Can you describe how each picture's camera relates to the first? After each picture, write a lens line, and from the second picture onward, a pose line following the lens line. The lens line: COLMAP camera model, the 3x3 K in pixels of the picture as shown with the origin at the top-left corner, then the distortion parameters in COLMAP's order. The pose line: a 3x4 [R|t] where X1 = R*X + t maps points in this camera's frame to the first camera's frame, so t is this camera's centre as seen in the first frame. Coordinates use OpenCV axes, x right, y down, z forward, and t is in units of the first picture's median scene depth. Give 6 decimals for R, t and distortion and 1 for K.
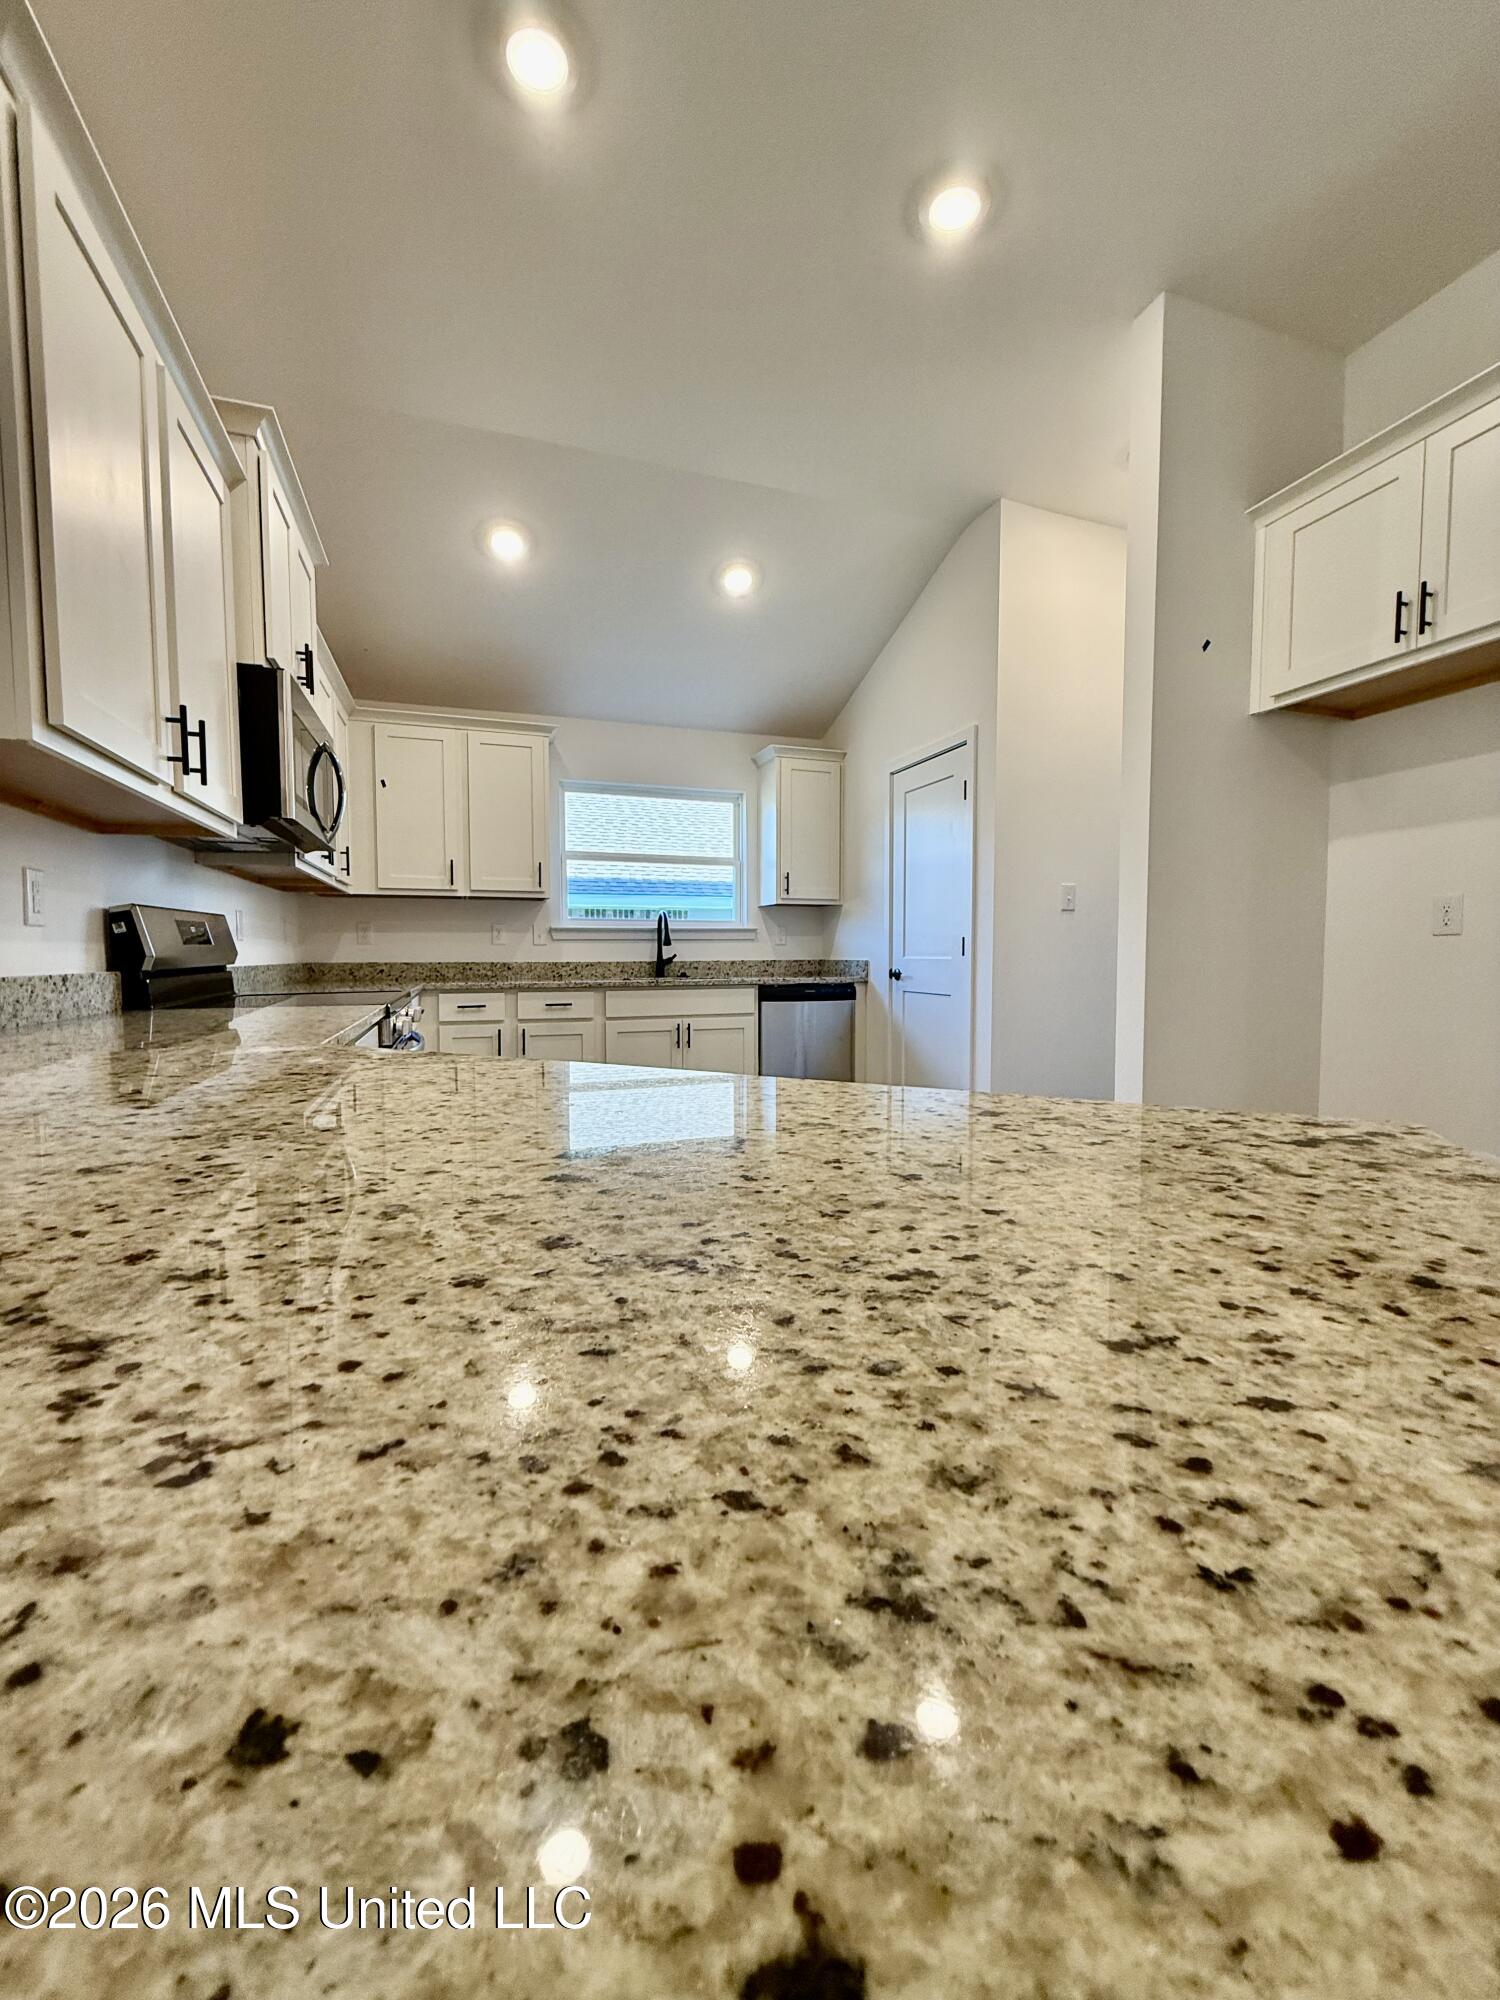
lens RADIAL K [[795.0, 0, 748.1], [0, 795.0, 994.6], [0, 0, 1]] dist [0.000318, -0.000163]
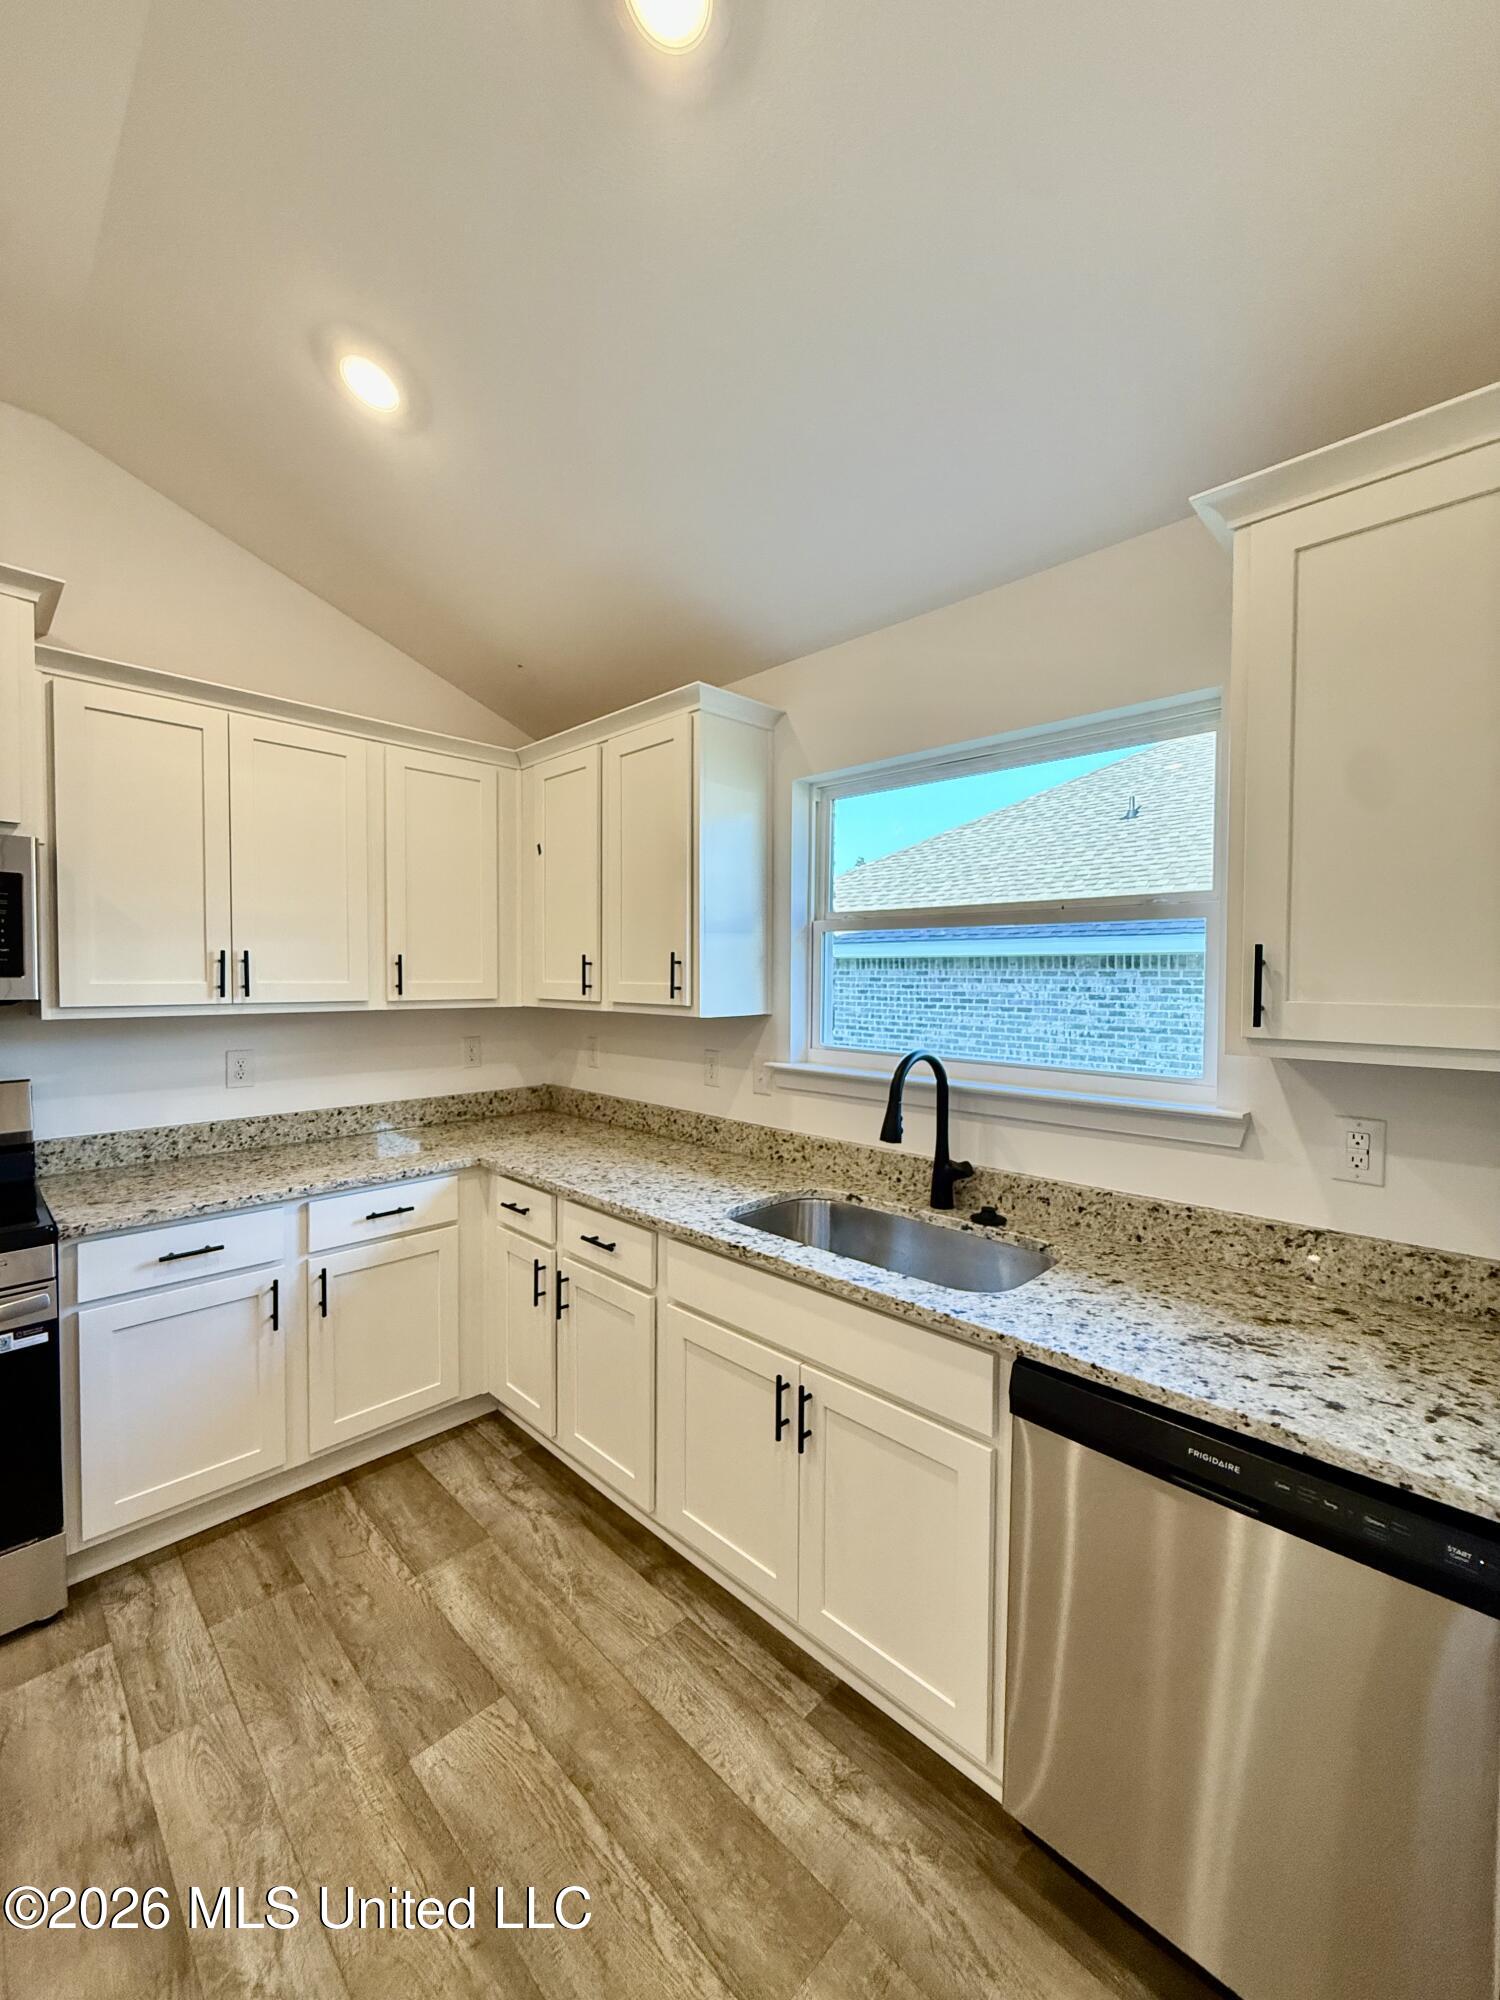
lens RADIAL K [[796.9, 0, 748.4], [0, 796.9, 994.6], [0, 0, 1]] dist [-0.000022, 0.000091]
pose [[0.444821, 0.029076, -0.895148, 0.510209], [-0.051964, 0.998627, 0.006615, -0.311689], [0.894111, 0.043573, 0.445721, 1.754350]]
